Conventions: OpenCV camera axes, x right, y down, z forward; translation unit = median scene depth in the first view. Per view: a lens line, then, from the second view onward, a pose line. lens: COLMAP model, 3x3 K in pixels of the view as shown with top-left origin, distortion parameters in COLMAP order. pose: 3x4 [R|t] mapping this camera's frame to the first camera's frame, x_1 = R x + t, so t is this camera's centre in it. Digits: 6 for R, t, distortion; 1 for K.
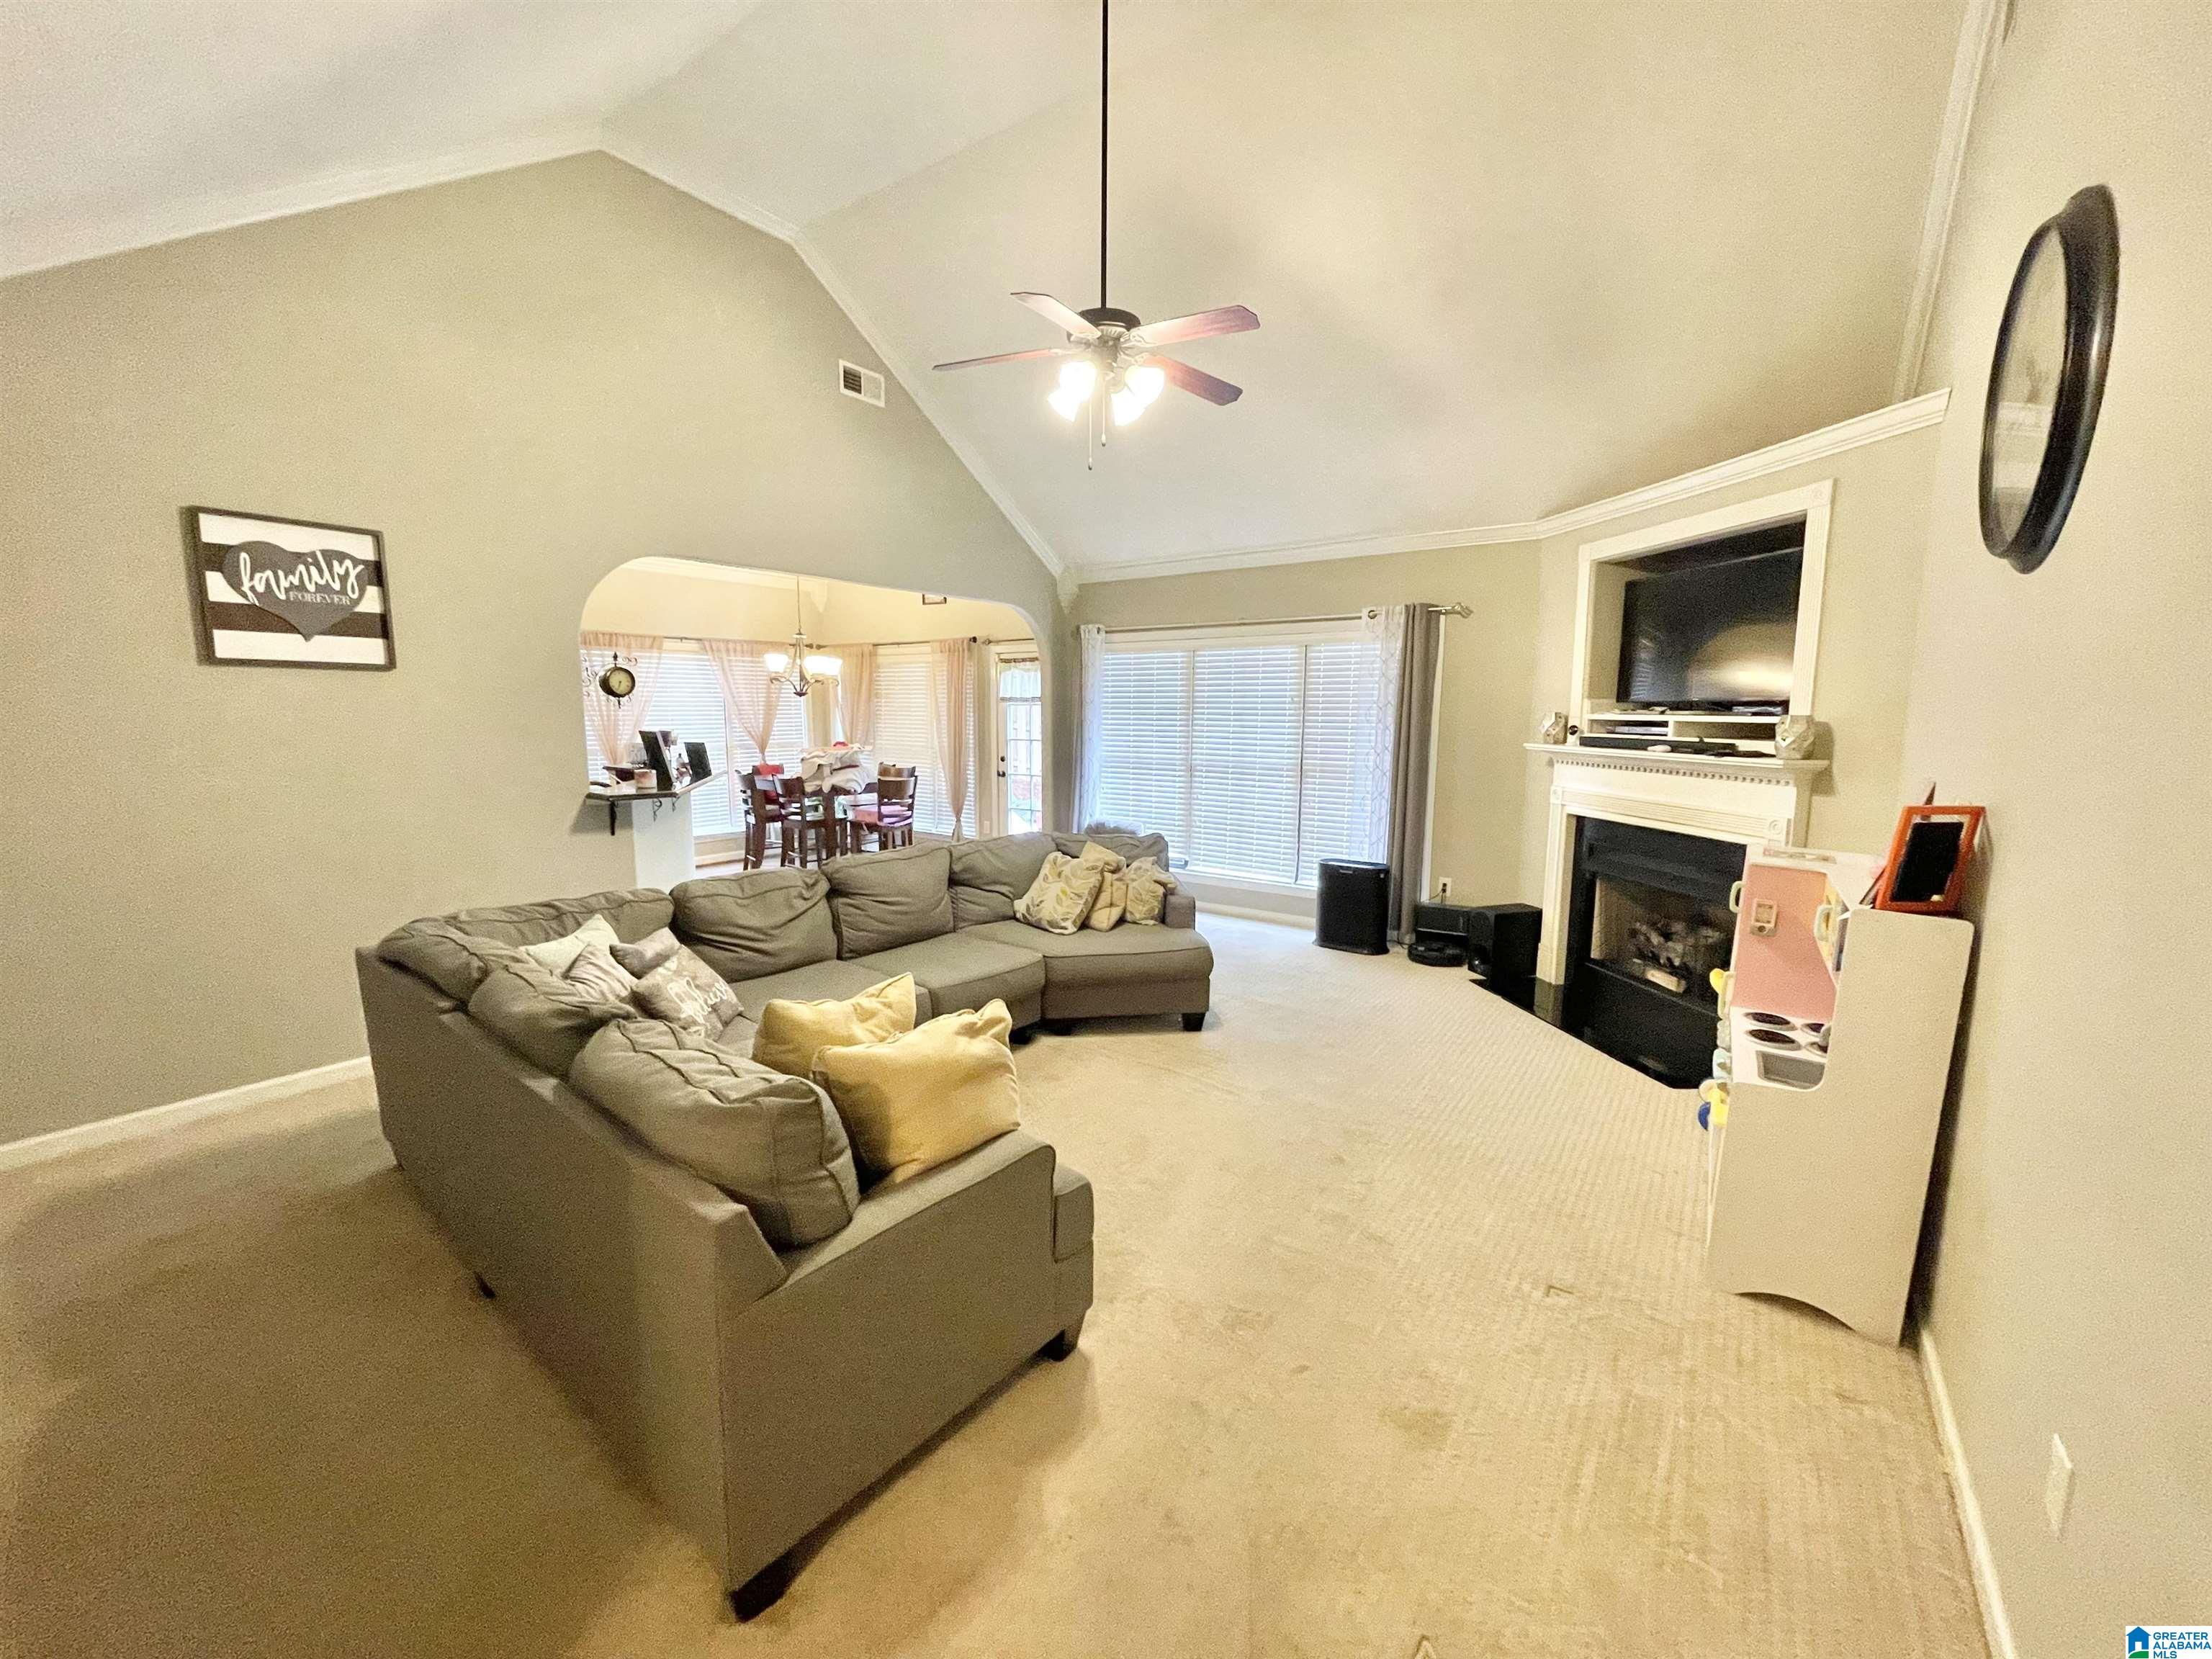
lens RADIAL K [[887.8, 0, 1116.4], [0, 887.8, 822.1], [0, 0, 1]] dist [0.002435, -0.003965]
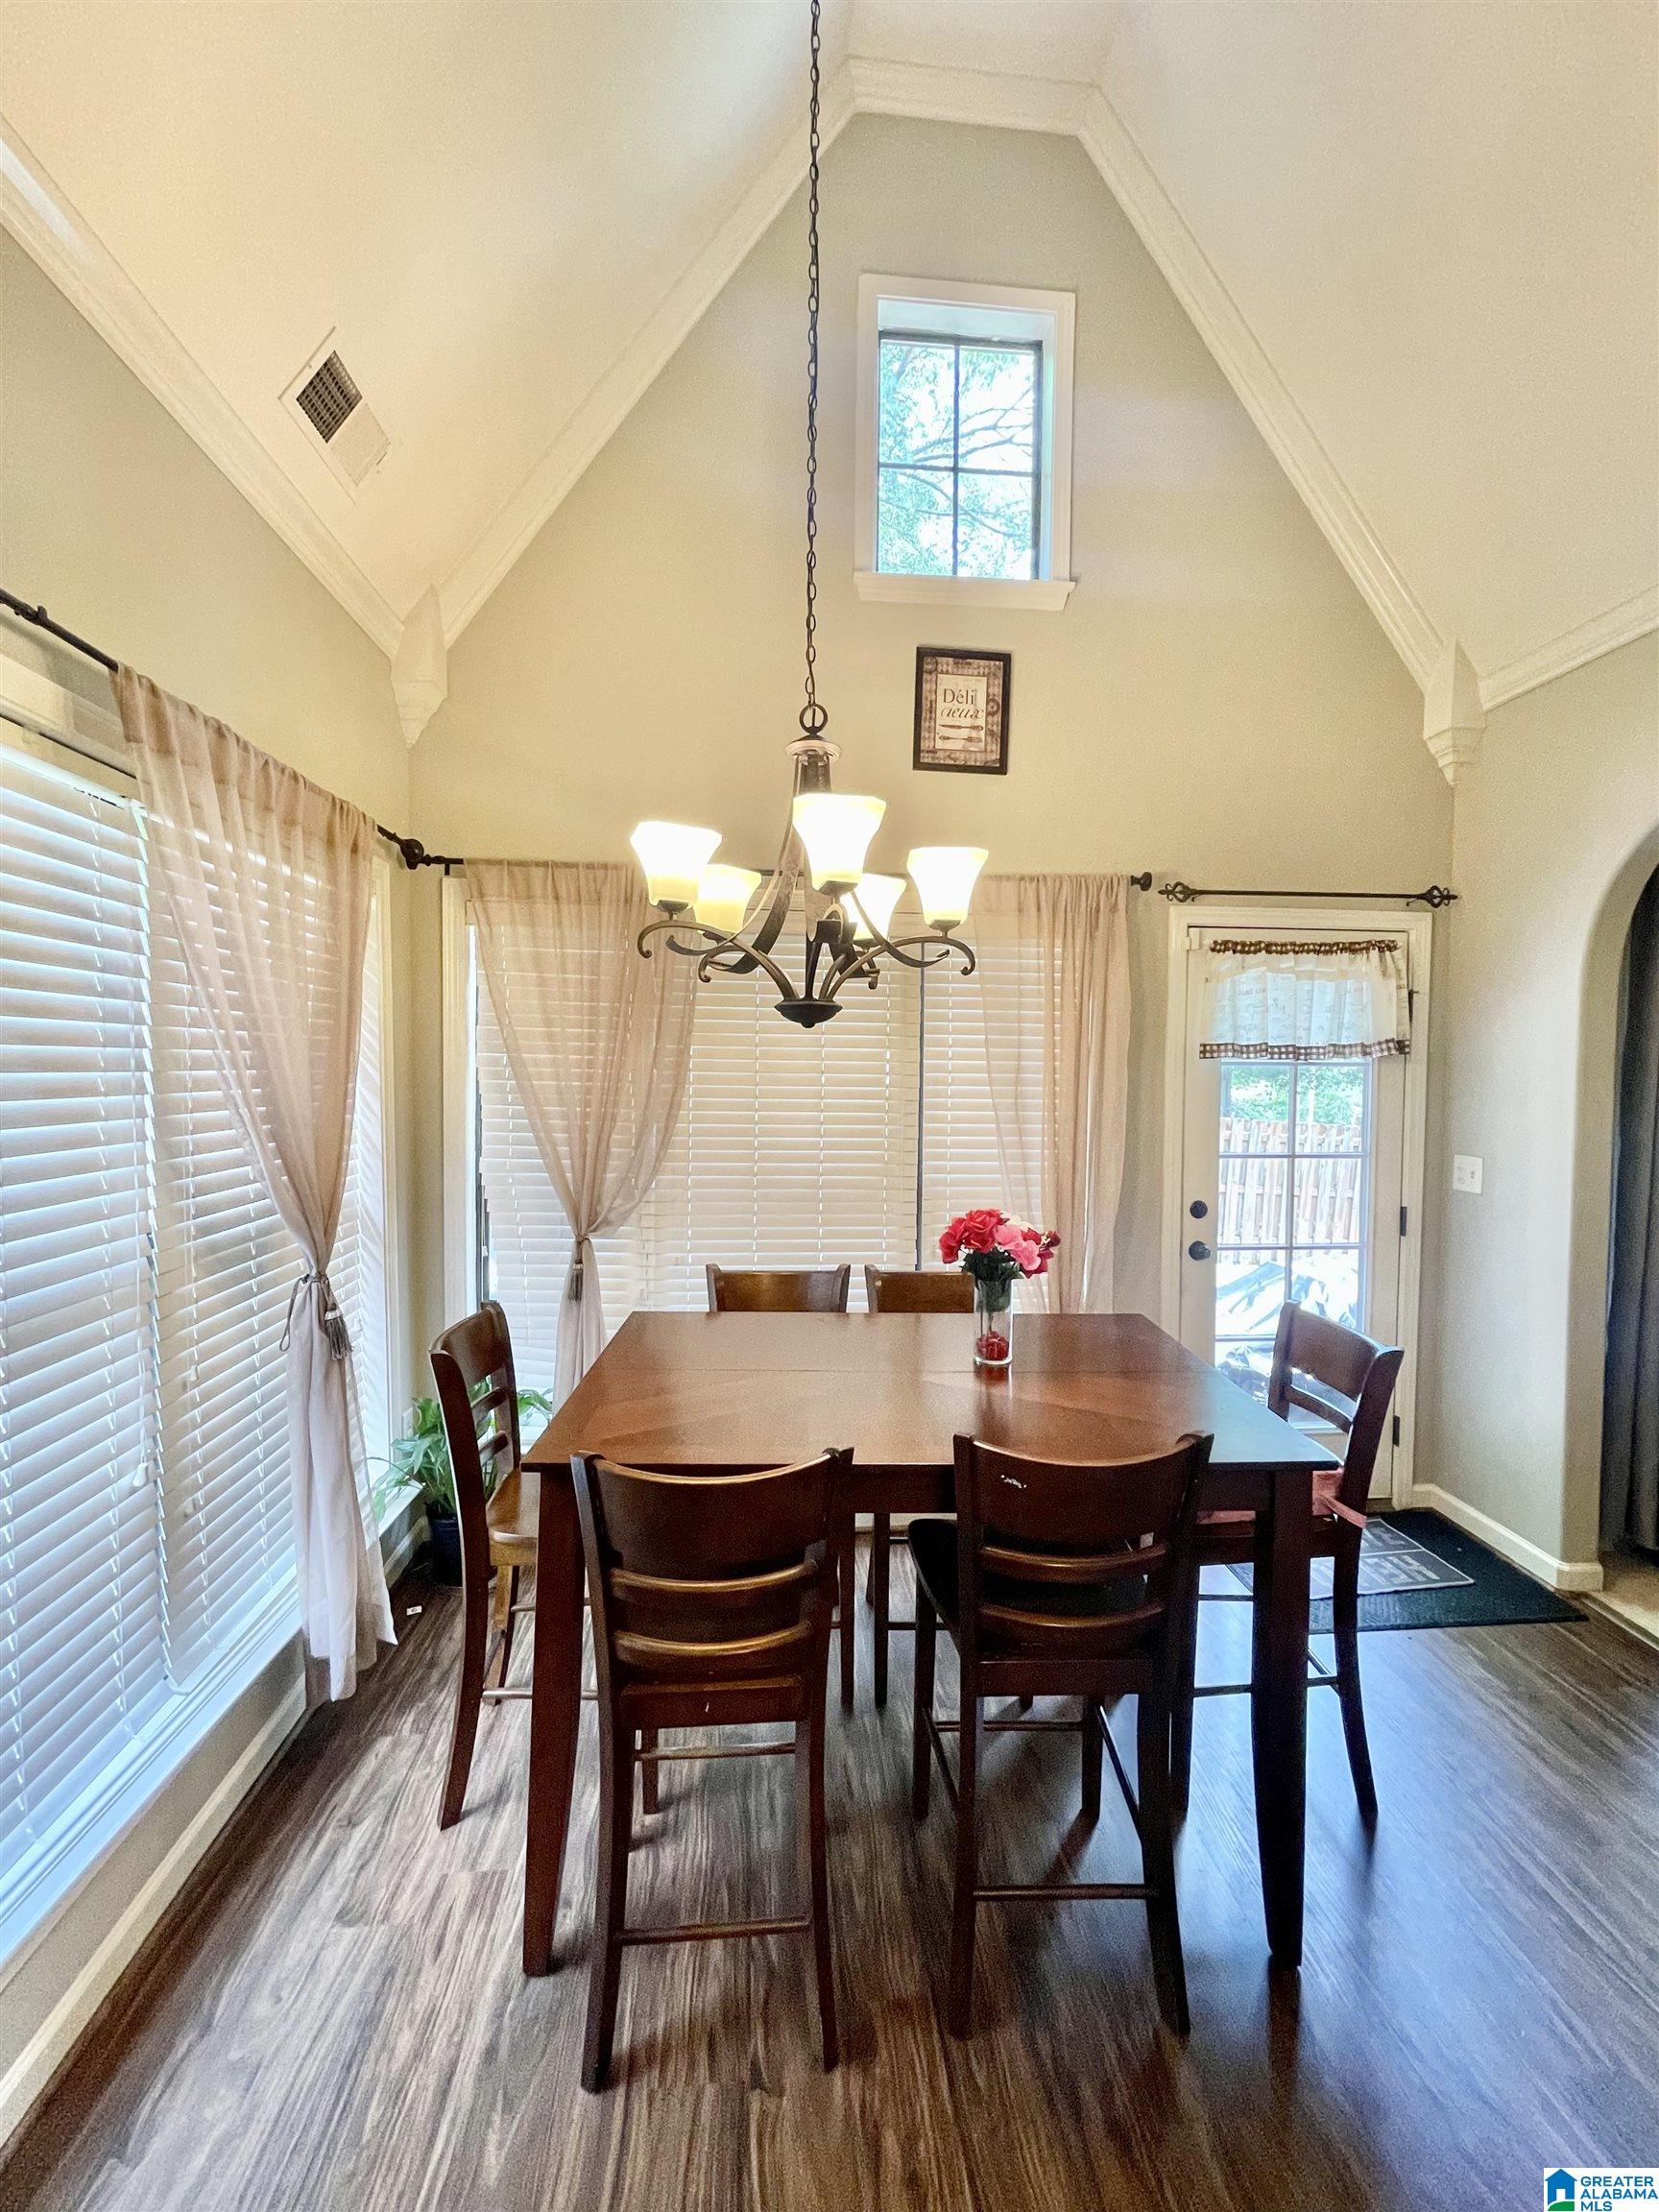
lens RADIAL K [[887.8, 0, 832.7], [0, 887.8, 1105.2], [0, 0, 1]] dist [0.002435, -0.003965]
pose [[0.762299, -0.028340, 0.646604, -0.775082], [0.080032, 0.995501, -0.050720, -0.173247], [-0.642258, 0.090413, 0.761138, 1.303612]]
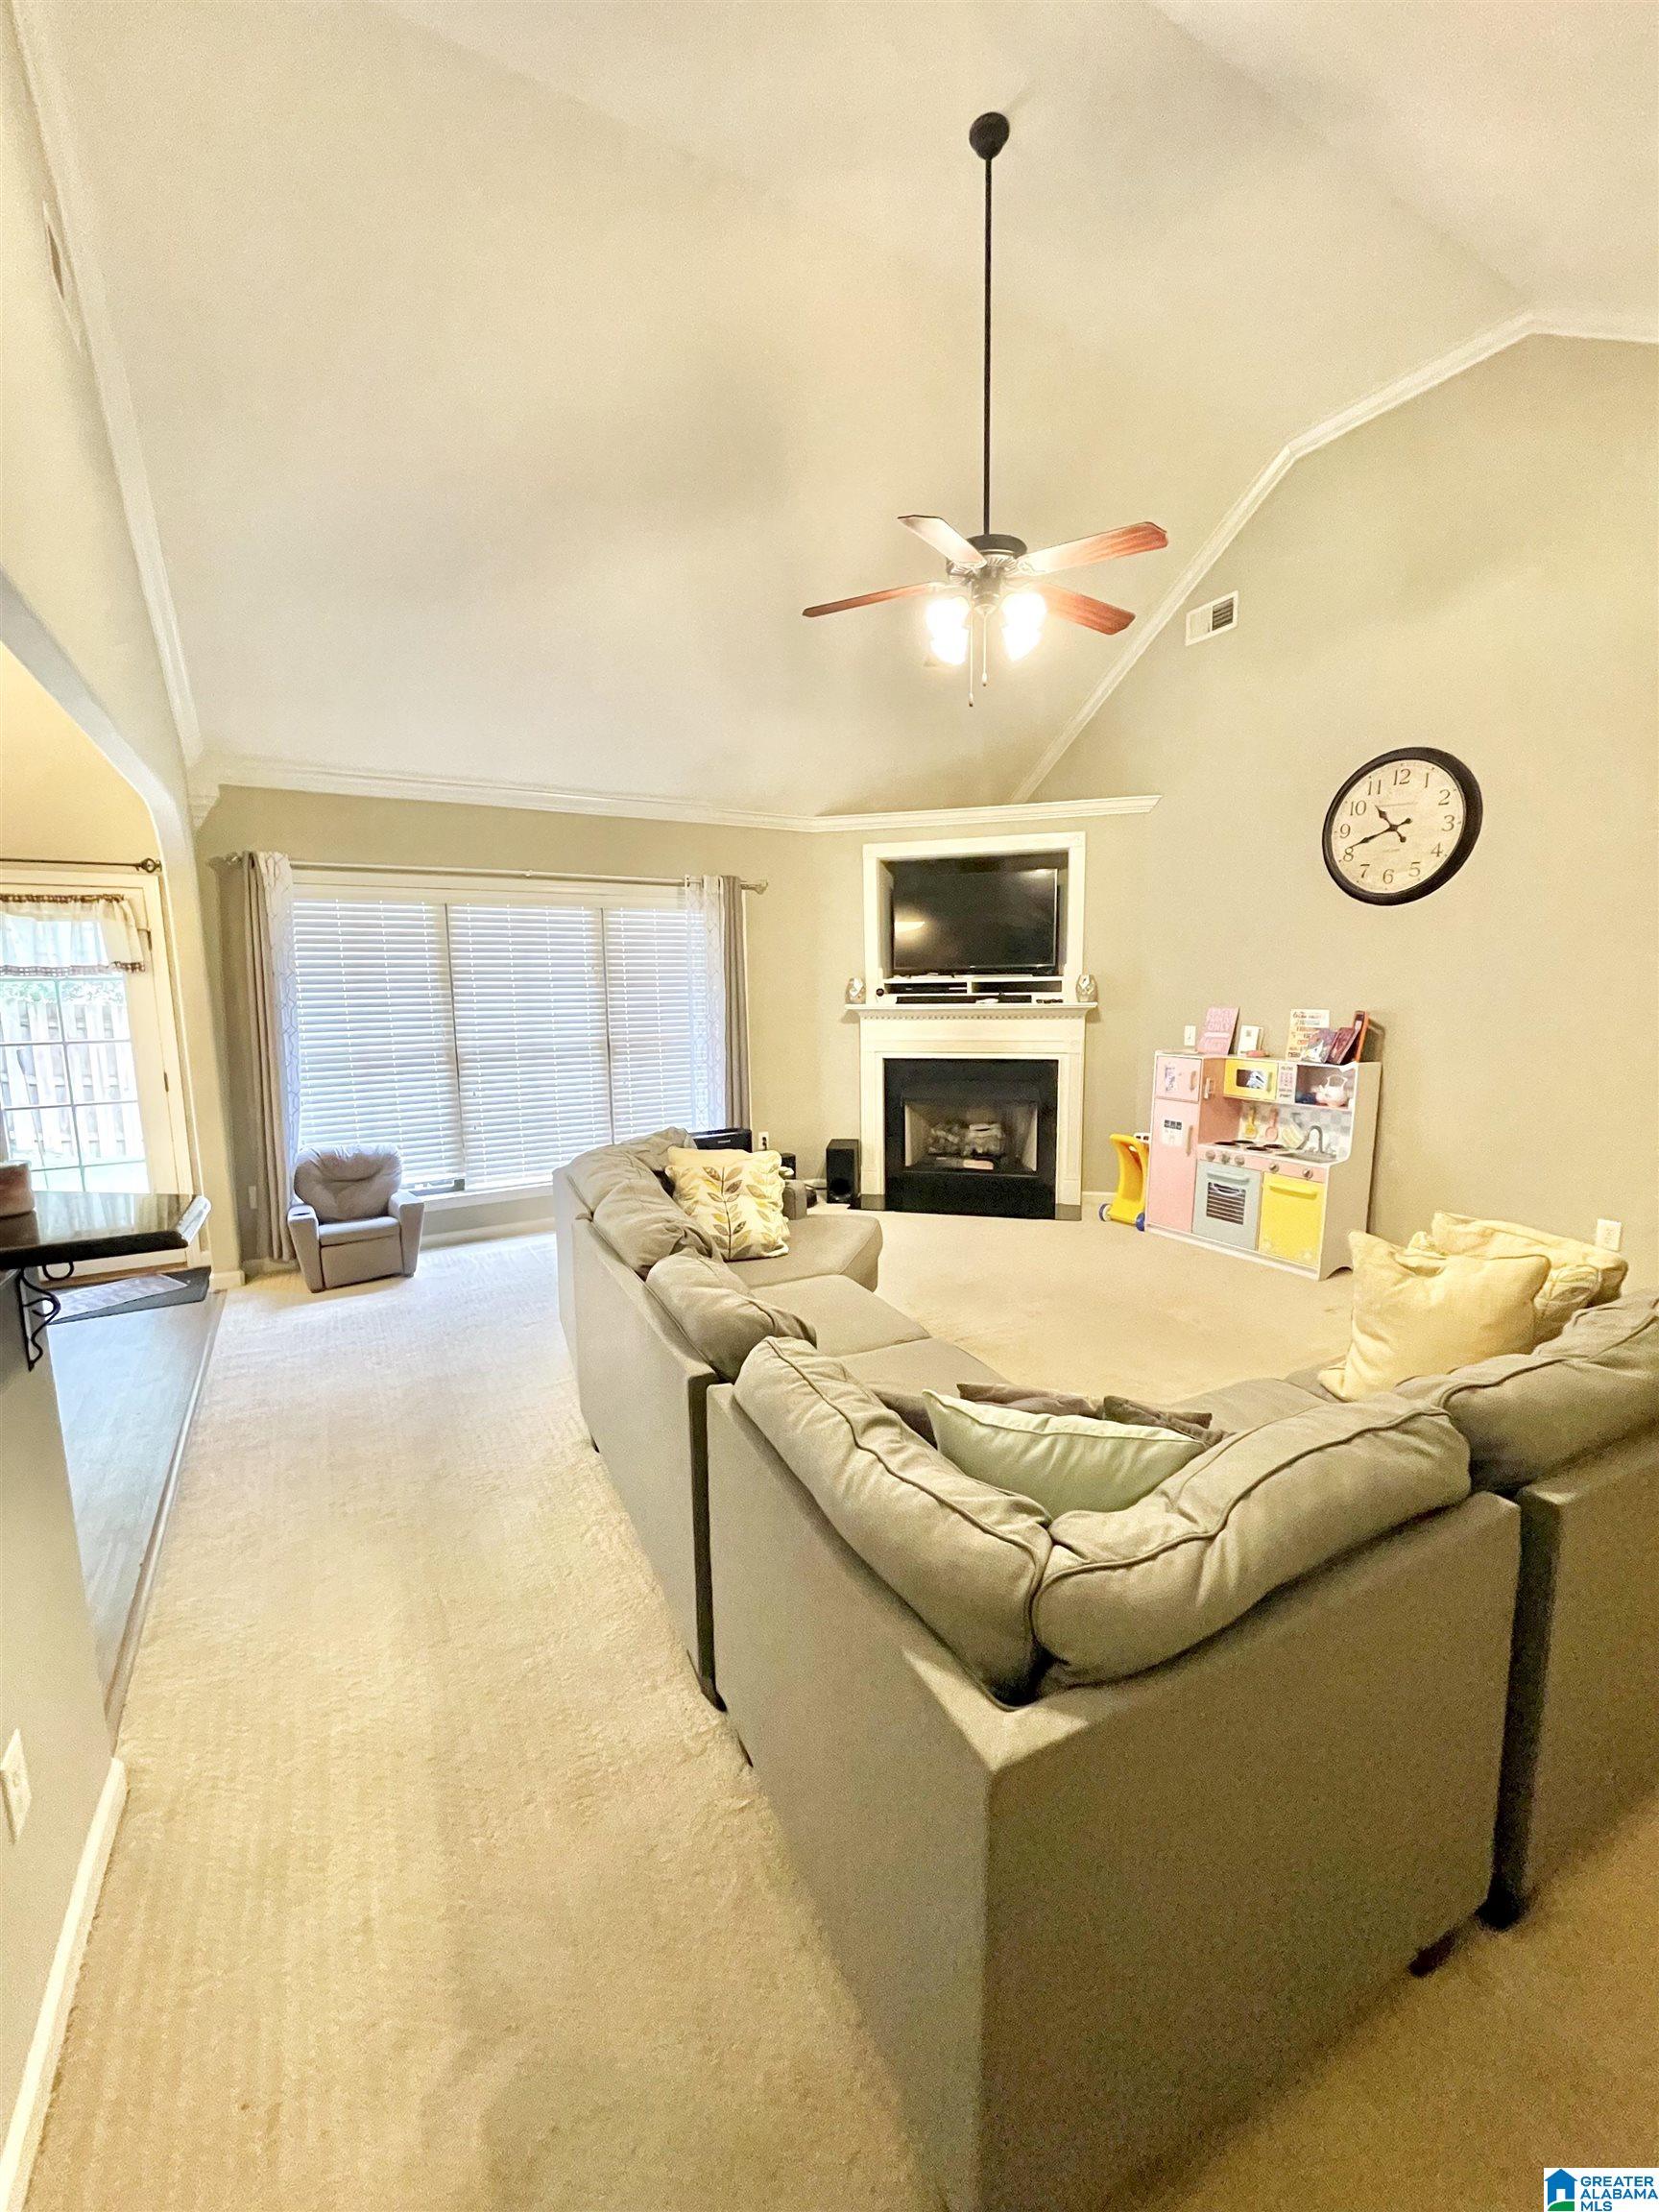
lens RADIAL K [[887.8, 0, 832.7], [0, 887.8, 1105.2], [0, 0, 1]] dist [0.002435, -0.003965]
pose [[0.408914, -0.137204, 0.902200, -0.638883], [0.130579, 0.987257, 0.090956, -0.064383], [-0.903183, 0.080616, 0.421619, 0.513913]]
